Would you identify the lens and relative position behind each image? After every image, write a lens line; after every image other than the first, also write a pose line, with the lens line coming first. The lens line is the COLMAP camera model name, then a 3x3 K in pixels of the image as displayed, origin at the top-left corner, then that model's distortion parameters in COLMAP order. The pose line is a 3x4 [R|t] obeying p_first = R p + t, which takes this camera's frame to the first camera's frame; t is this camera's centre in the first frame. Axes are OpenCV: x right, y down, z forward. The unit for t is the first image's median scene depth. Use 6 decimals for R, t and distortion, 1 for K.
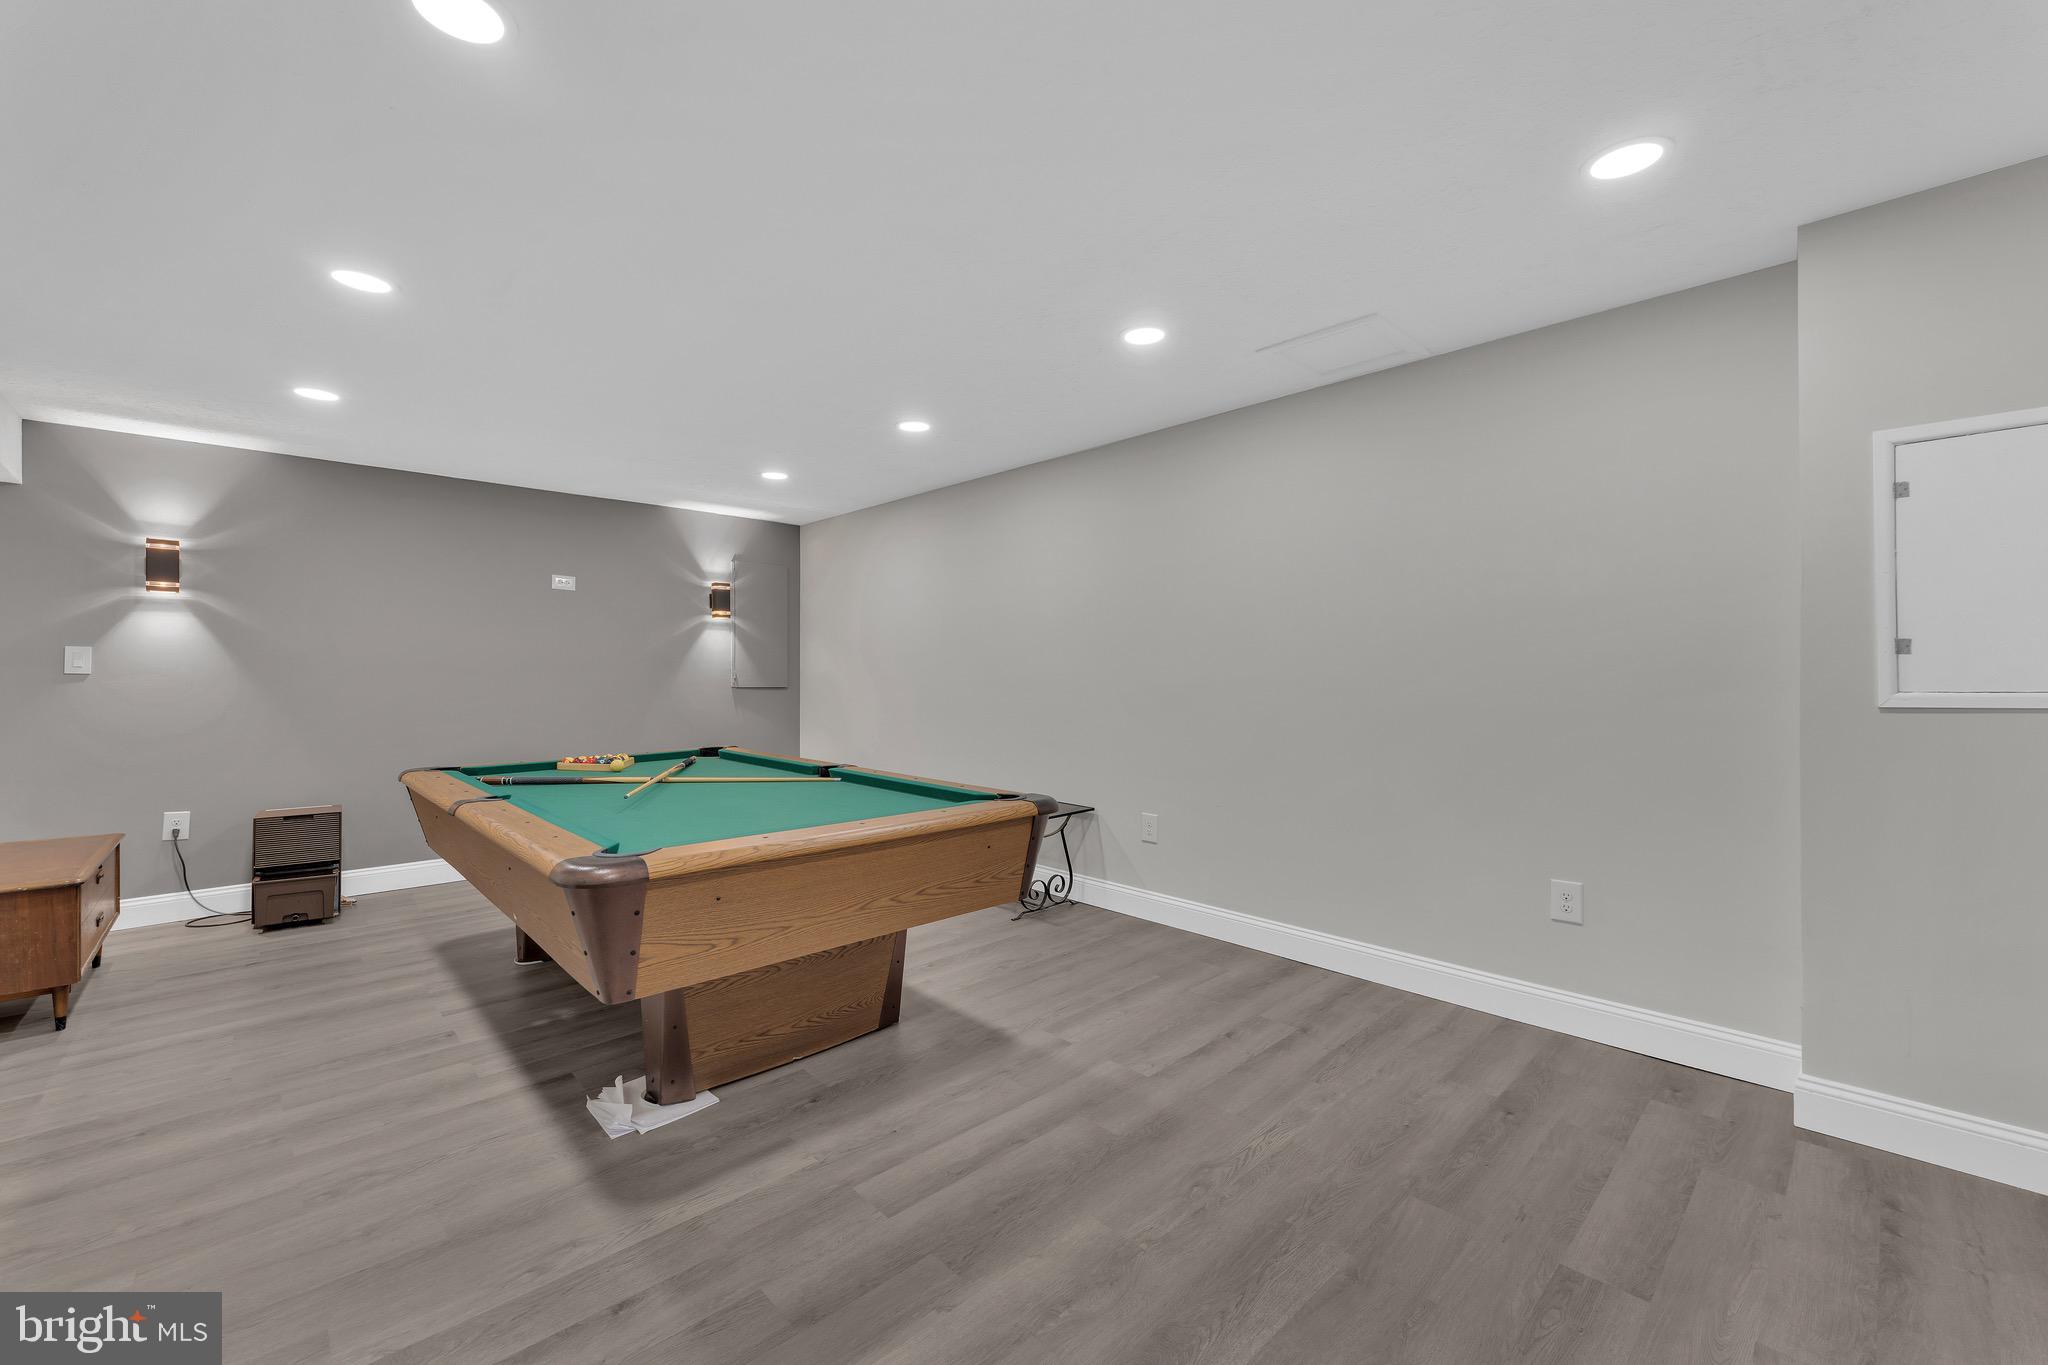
lens RADIAL K [[820.8, 0, 1030.7], [0, 820.8, 673.4], [0, 0, 1]] dist [-0.000634, -0.000184]
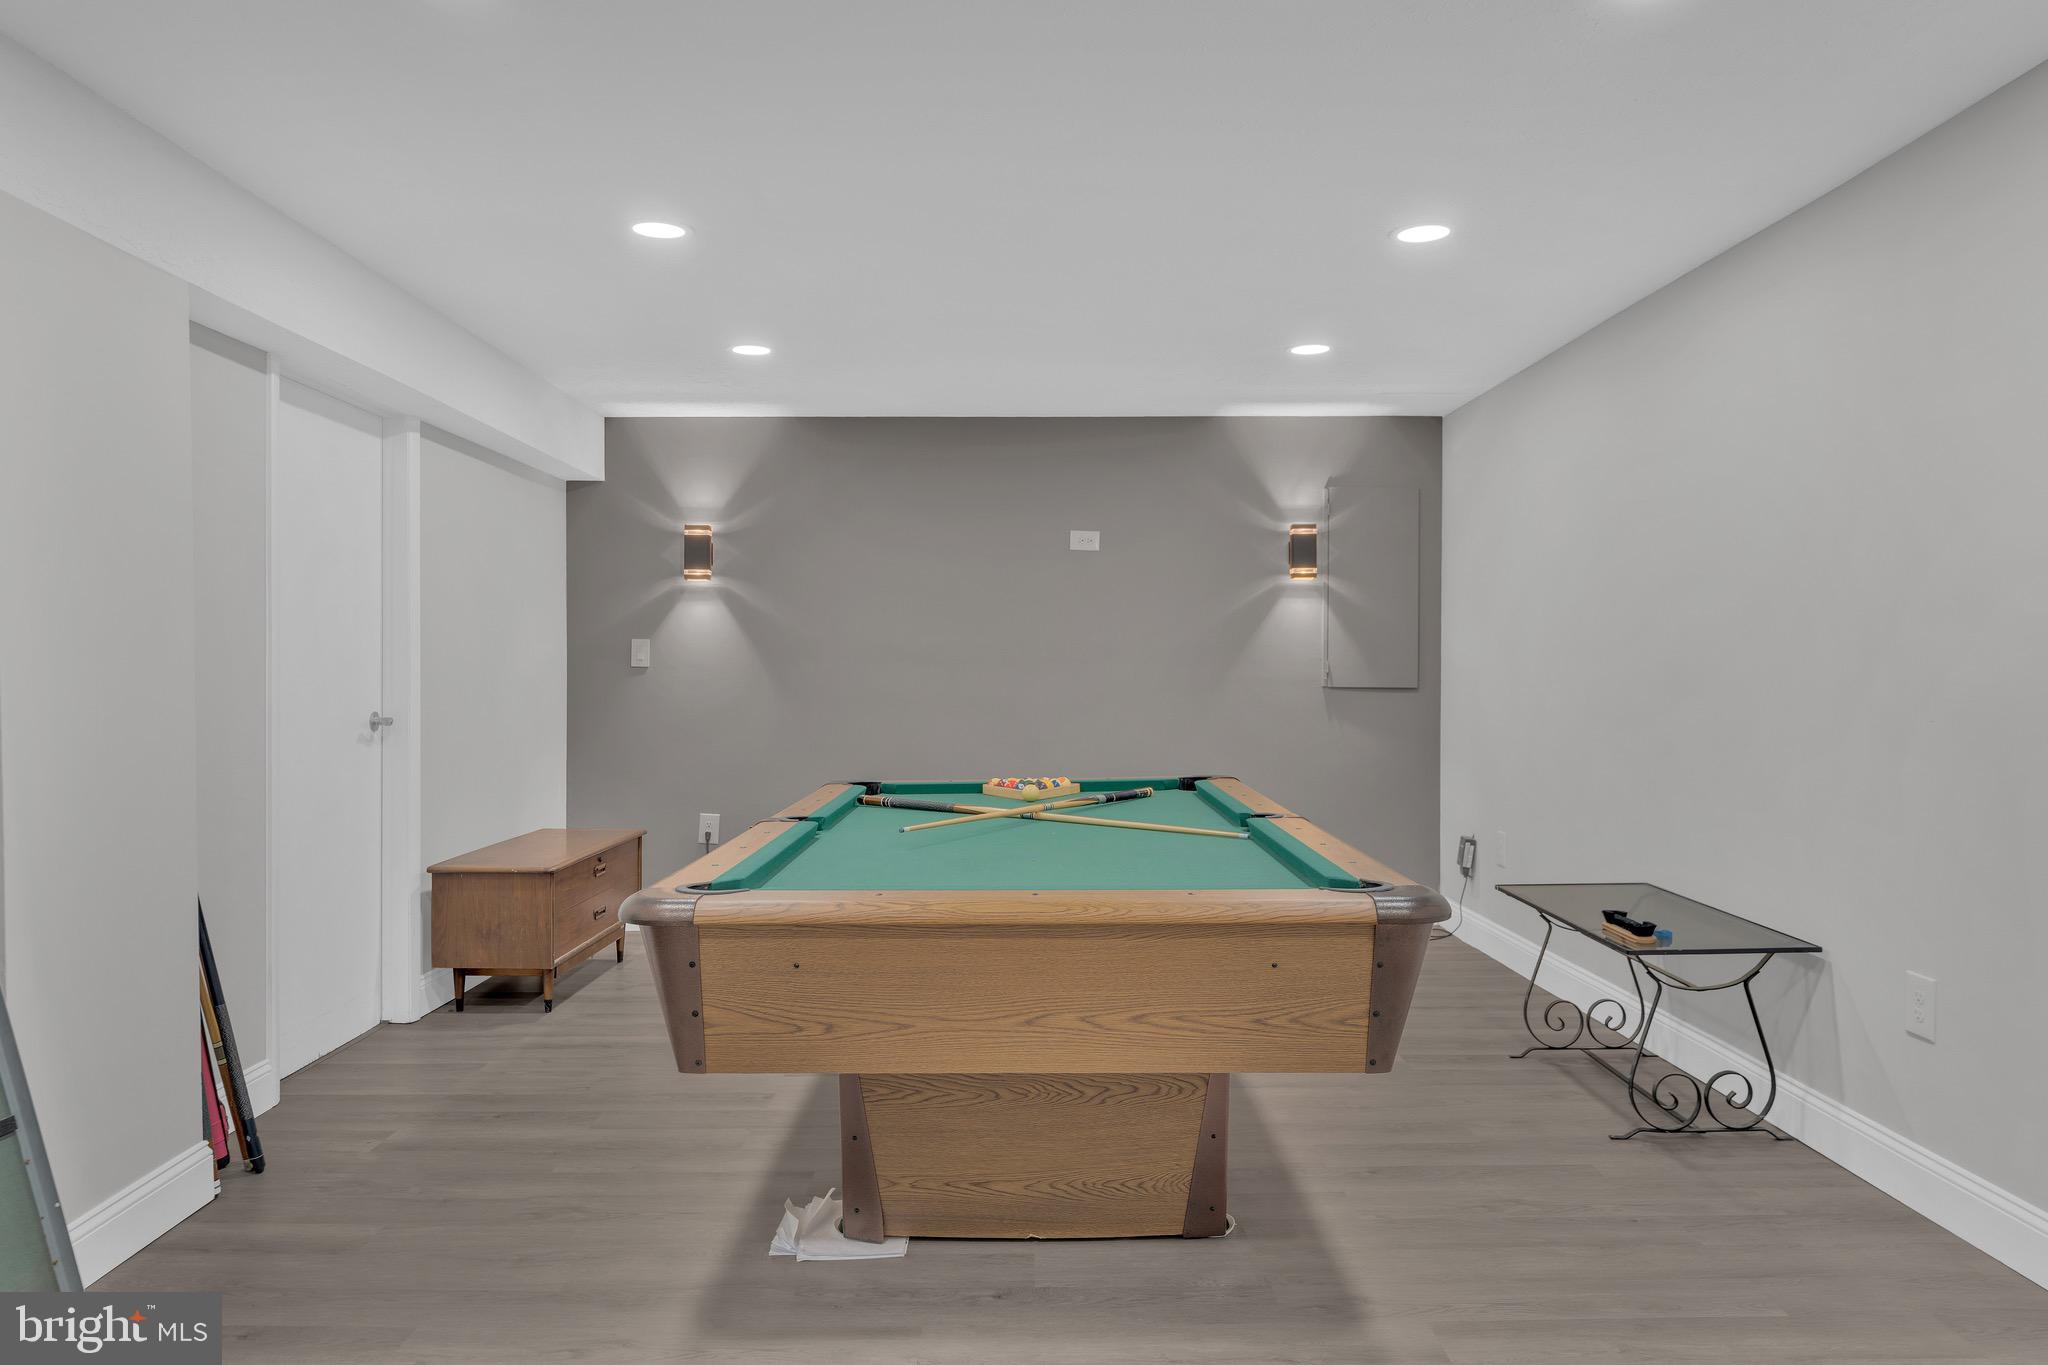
lens RADIAL K [[1372.6, 0, 1028.8], [0, 1372.6, 673.5], [0, 0, 1]] dist [0.002867, 0.000684]
pose [[0.725233, 0.002114, -0.688500, 0.319069], [0.002250, 0.999983, 0.005441, 0.000252], [0.688499, -0.005495, 0.725216, 0.118311]]
